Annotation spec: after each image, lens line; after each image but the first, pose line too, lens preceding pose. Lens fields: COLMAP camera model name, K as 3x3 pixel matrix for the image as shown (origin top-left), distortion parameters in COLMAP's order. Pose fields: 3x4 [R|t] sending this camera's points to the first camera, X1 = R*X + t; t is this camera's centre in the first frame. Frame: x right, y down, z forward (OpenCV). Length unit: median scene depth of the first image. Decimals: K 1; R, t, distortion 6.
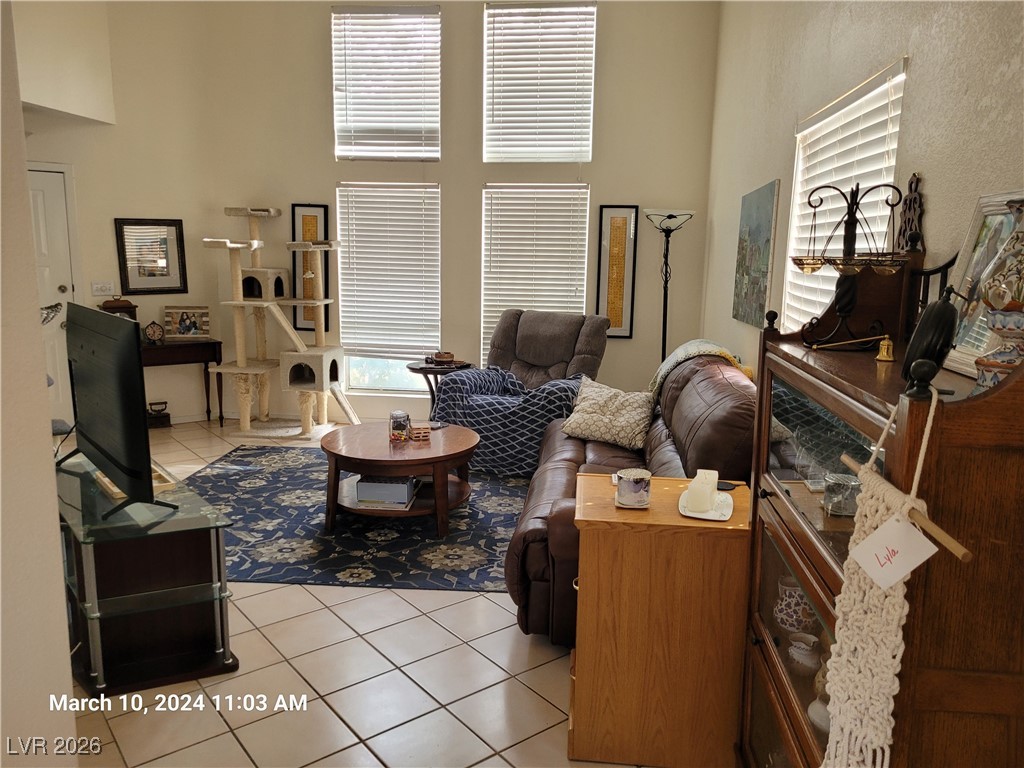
lens RADIAL K [[766.6, 0, 510.5], [0, 766.6, 383.7], [0, 0, 1]] dist [0.042730, -0.023395]
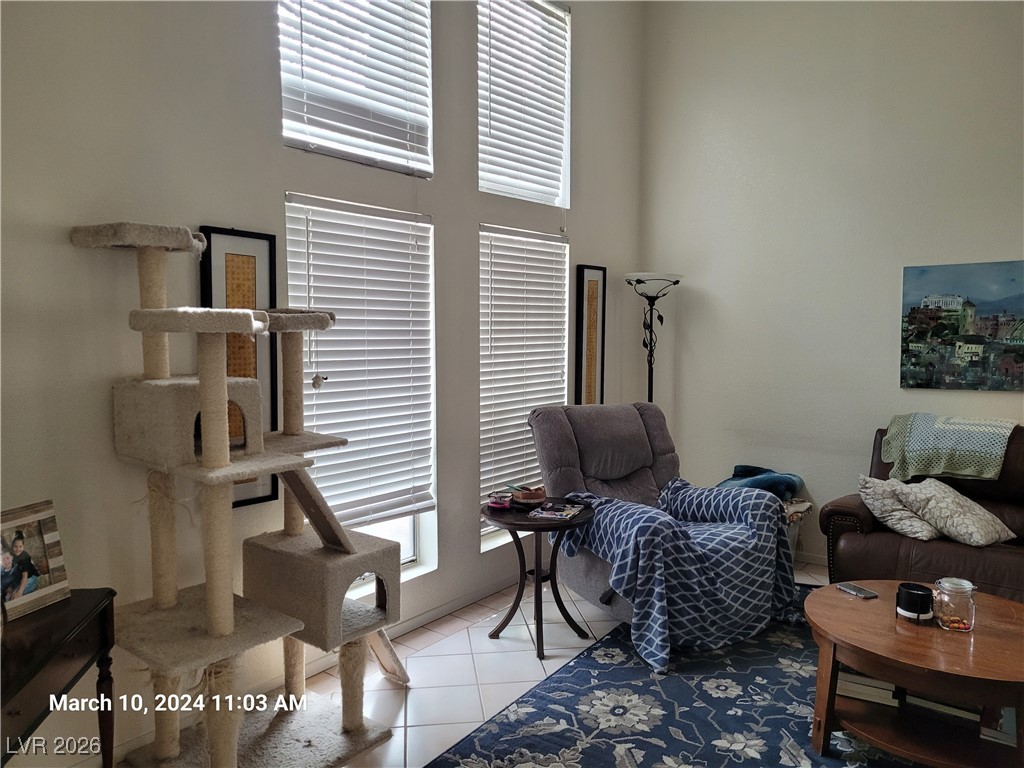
lens RADIAL K [[766.6, 0, 513.1], [0, 766.6, 383.3], [0, 0, 1]] dist [0.042730, -0.023395]
pose [[0.510570, -0.083959, 0.855727, -0.590804], [0.150262, 0.988619, 0.007344, -0.125698], [-0.846605, 0.124833, 0.517375, 0.653673]]
